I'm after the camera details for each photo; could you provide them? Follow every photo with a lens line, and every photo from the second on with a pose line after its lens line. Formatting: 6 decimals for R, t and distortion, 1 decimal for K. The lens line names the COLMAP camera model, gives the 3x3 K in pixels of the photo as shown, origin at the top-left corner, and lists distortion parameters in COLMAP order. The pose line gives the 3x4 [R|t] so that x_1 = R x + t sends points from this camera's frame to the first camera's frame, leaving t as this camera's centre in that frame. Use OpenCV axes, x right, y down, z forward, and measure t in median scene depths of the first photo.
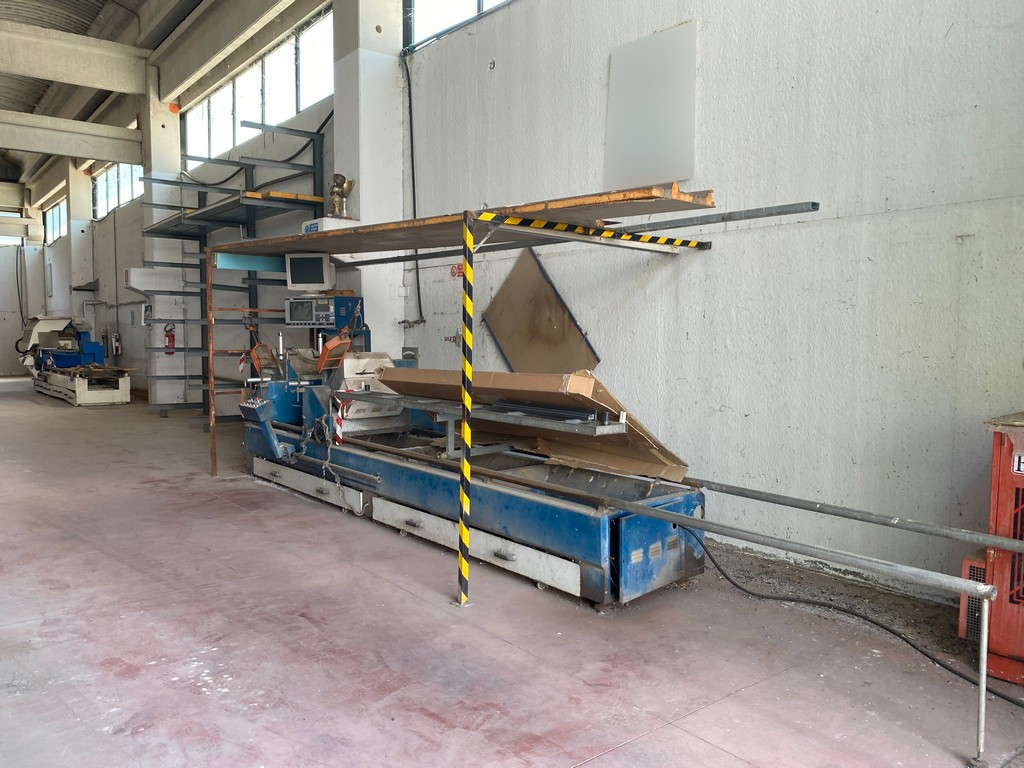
lens RADIAL K [[775.5, 0, 510.6], [0, 775.5, 389.7], [0, 0, 1]] dist [0.062883, -0.006006]
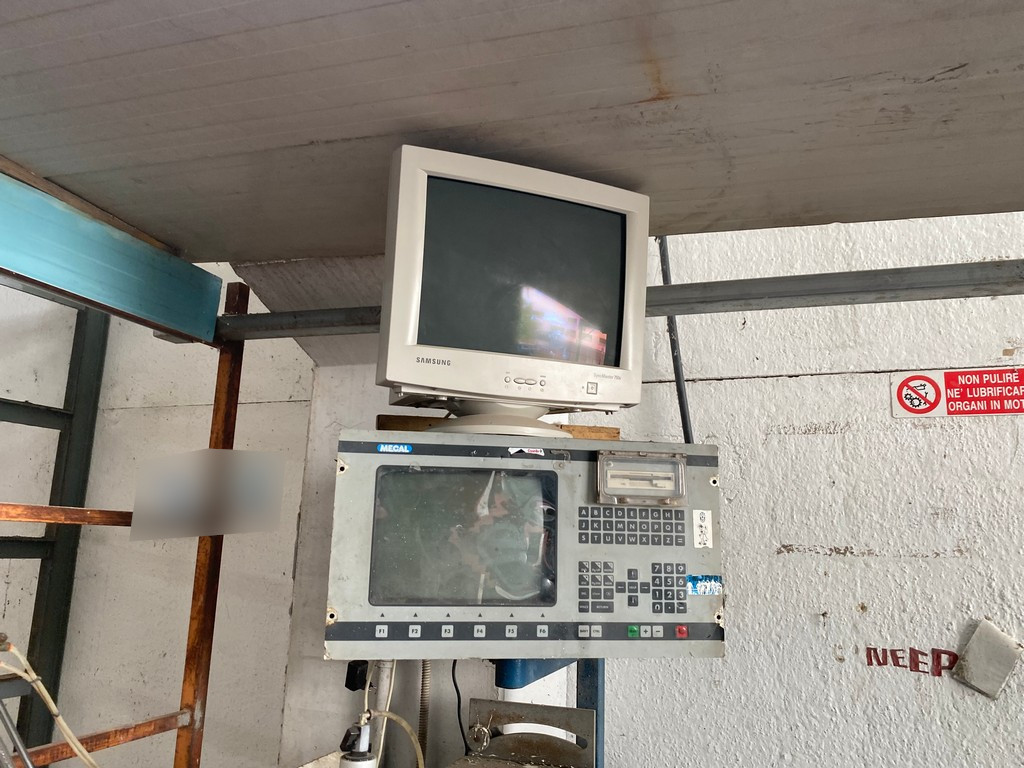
lens RADIAL K [[783.5, 0, 514.0], [0, 783.5, 388.8], [0, 0, 1]] dist [0.045318, -0.073222]
pose [[0.860165, 0.119734, 0.495763, -0.408096], [0.010966, 0.967485, -0.252689, -0.109709], [-0.509899, 0.222790, 0.830884, 1.057982]]
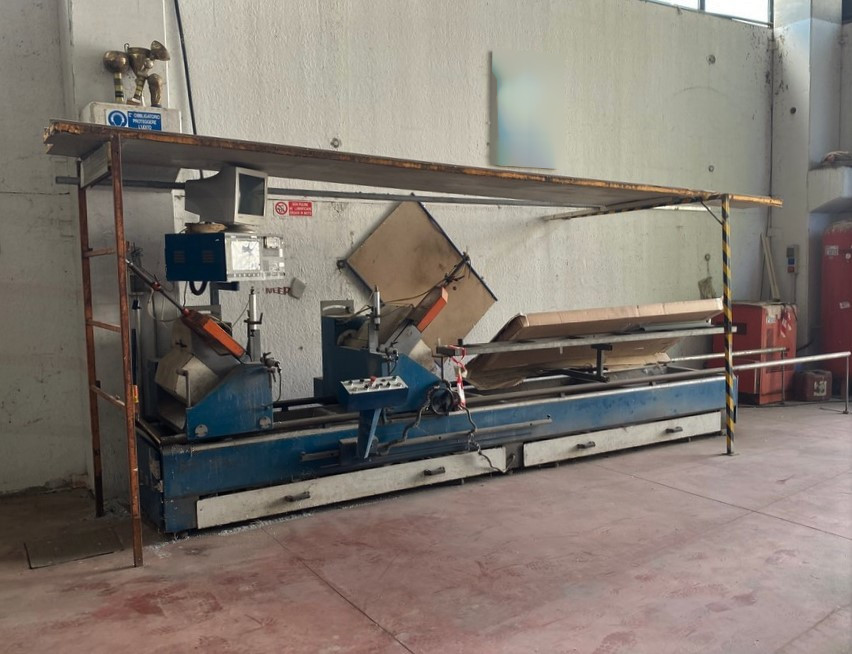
lens RADIAL K [[787.1, 0, 444.4], [0, 787.1, 329.5], [0, 0, 1]] dist [0.165862, -0.291262]
pose [[0.125208, -0.082205, 0.988719, -1.123169], [0.092308, 0.993204, 0.070888, -0.085495], [-0.987827, 0.082391, 0.131945, 0.910243]]
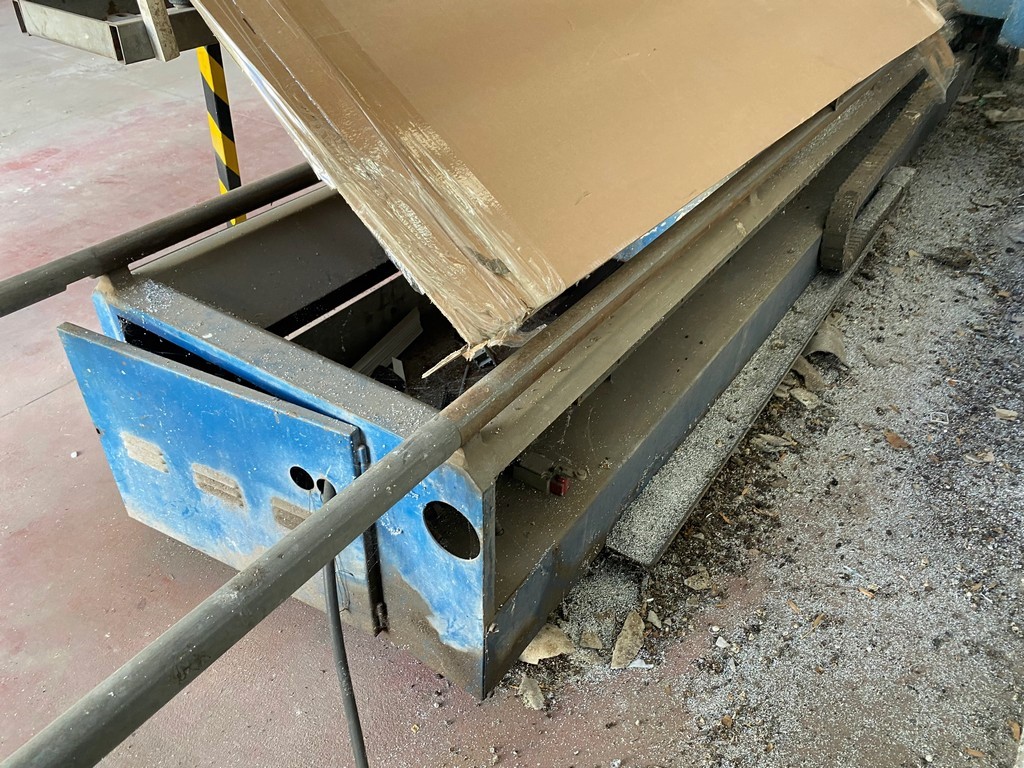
lens RADIAL K [[779.9, 0, 508.0], [0, 779.9, 368.9], [0, 0, 1]] dist [0.010025, -0.003102]
pose [[0.272542, 0.567810, -0.776732, 0.292274], [-0.086945, 0.818525, 0.567854, -0.013573], [0.958207, -0.087231, 0.272451, 0.699663]]
